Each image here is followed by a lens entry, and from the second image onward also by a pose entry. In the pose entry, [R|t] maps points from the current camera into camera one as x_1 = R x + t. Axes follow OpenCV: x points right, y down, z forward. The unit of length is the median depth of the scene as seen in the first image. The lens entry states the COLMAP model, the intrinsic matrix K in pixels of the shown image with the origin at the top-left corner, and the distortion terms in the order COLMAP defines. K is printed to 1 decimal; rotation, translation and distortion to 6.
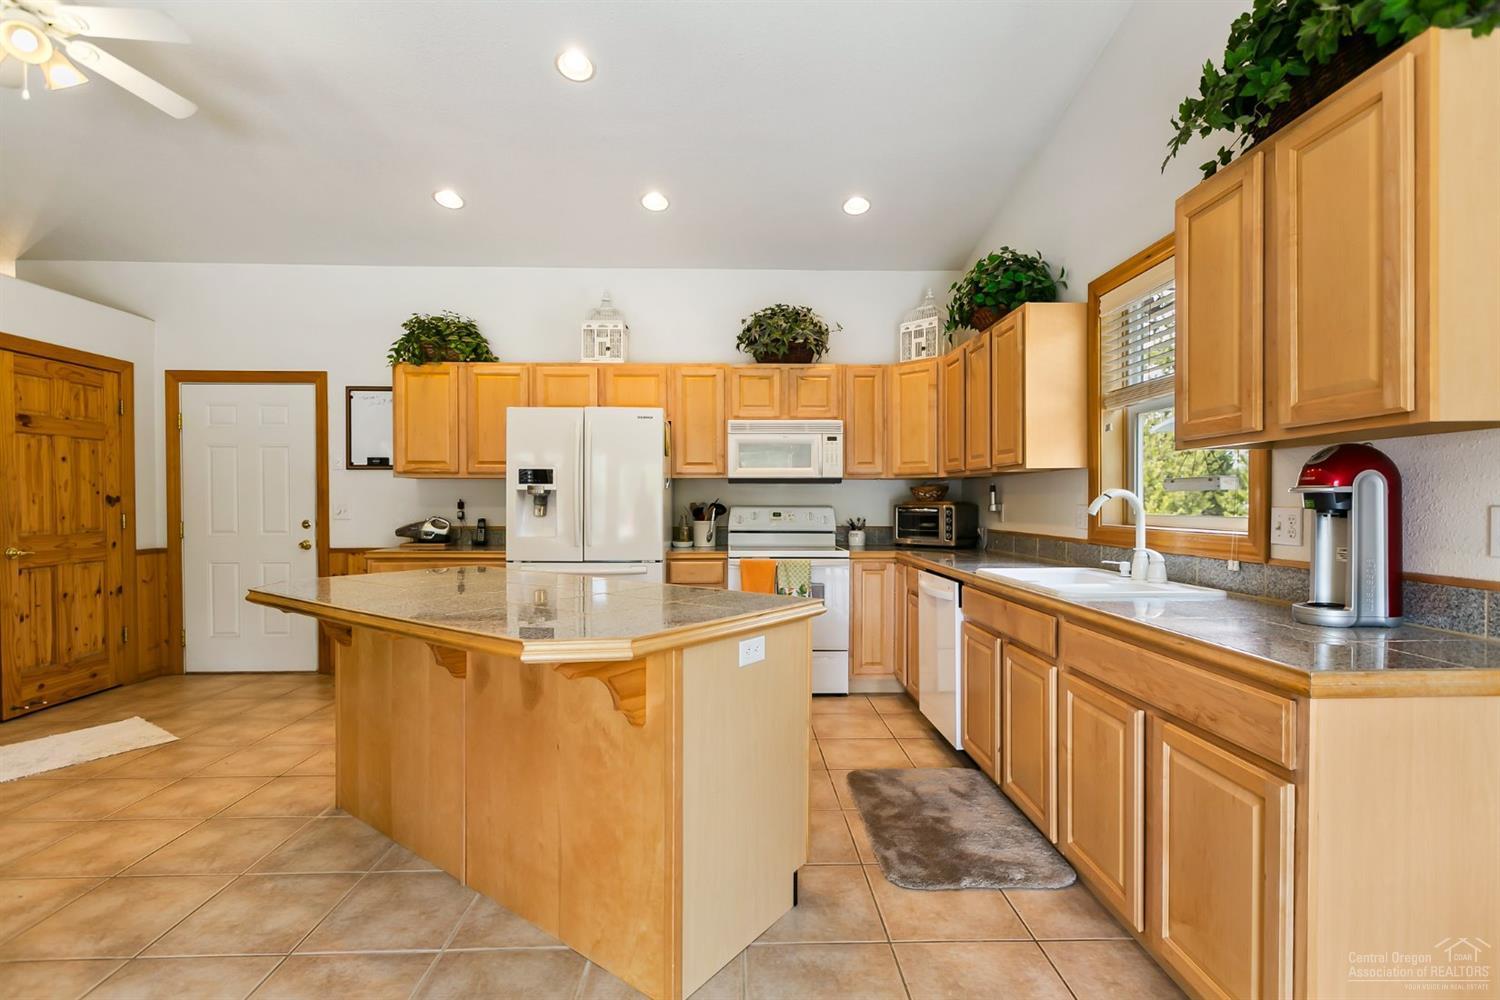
lens RADIAL K [[699.5, 0, 752.0], [0, 699.5, 502.1], [0, 0, 1]] dist [0.006055, 0.000295]
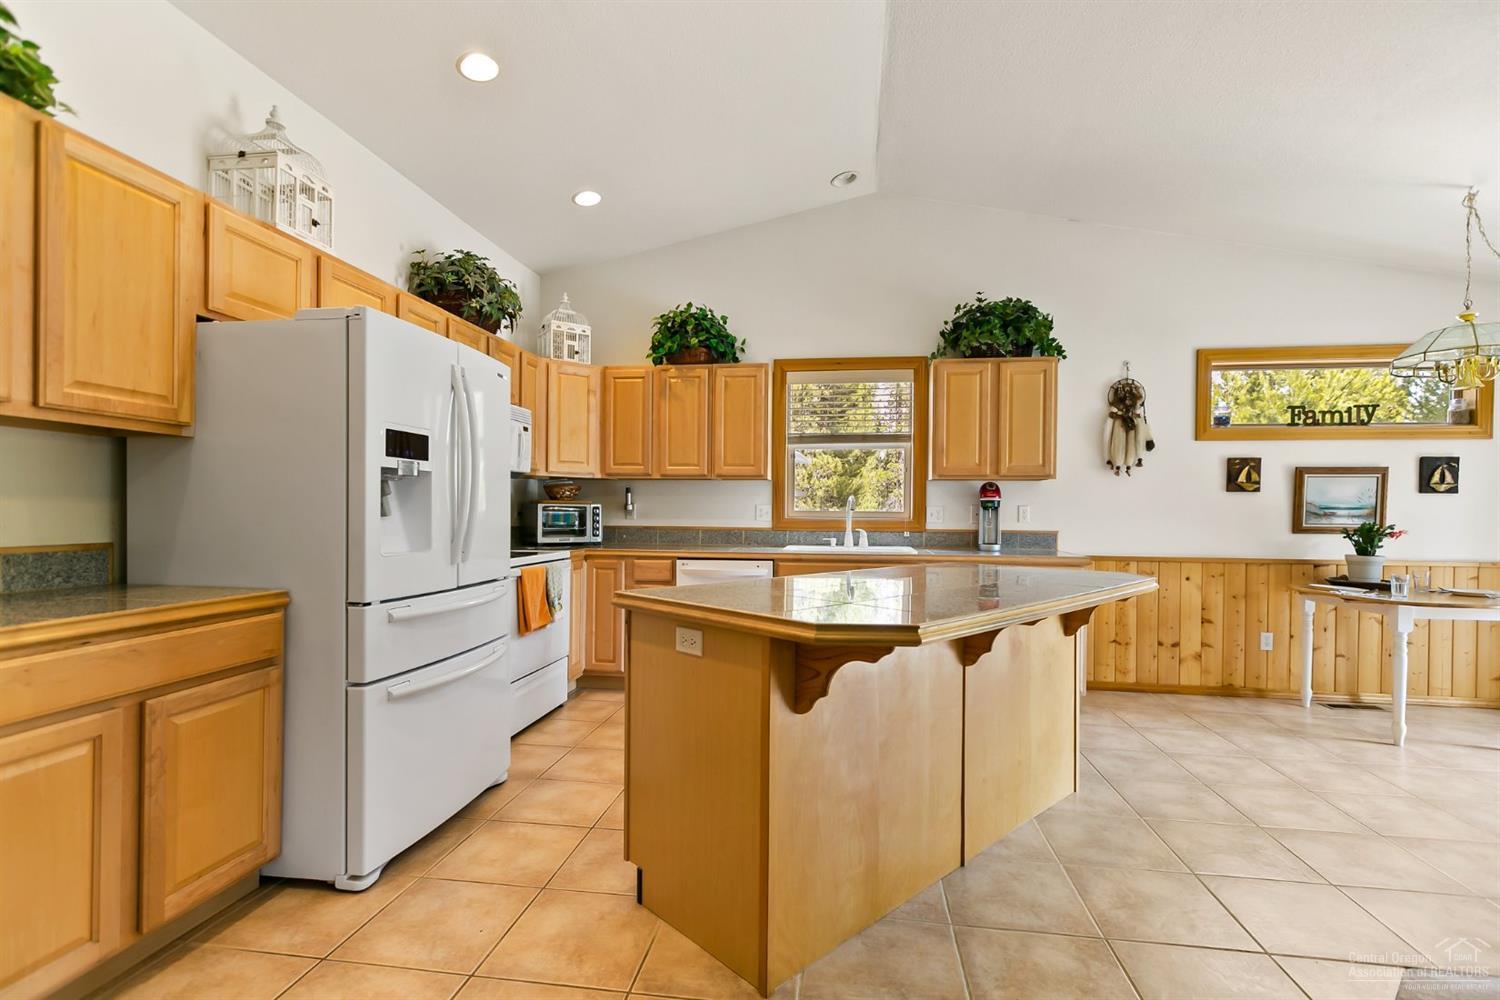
lens RADIAL K [[699.5, 0, 762.7], [0, 699.5, 513.2], [0, 0, 1]] dist [0.006055, 0.000295]
pose [[0.150599, -0.002329, 0.988592, -0.727345], [-0.008263, 0.999959, 0.003615, 0.011813], [-0.988560, -0.008713, 0.150574, 0.561991]]
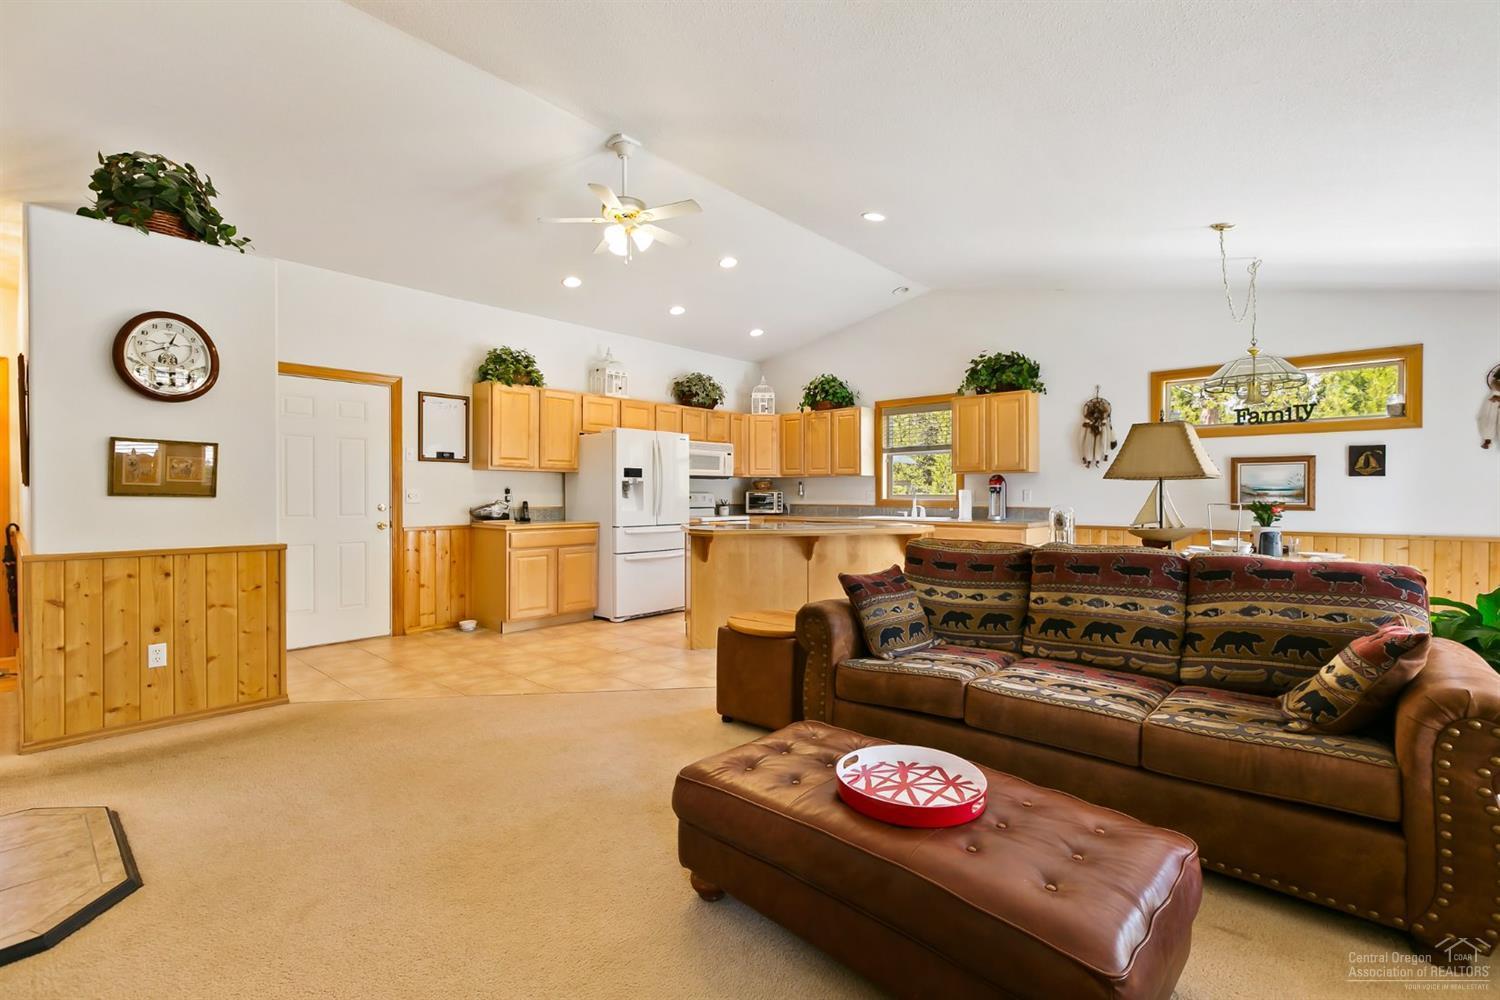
lens RADIAL K [[699.5, 0, 759.9], [0, 699.5, 495.0], [0, 0, 1]] dist [0.006055, 0.000295]
pose [[0.672212, -0.000541, 0.740359, -1.147174], [-0.000819, 0.999999, 0.001474, 0.010094], [-0.740358, -0.001597, 0.672211, -0.252831]]
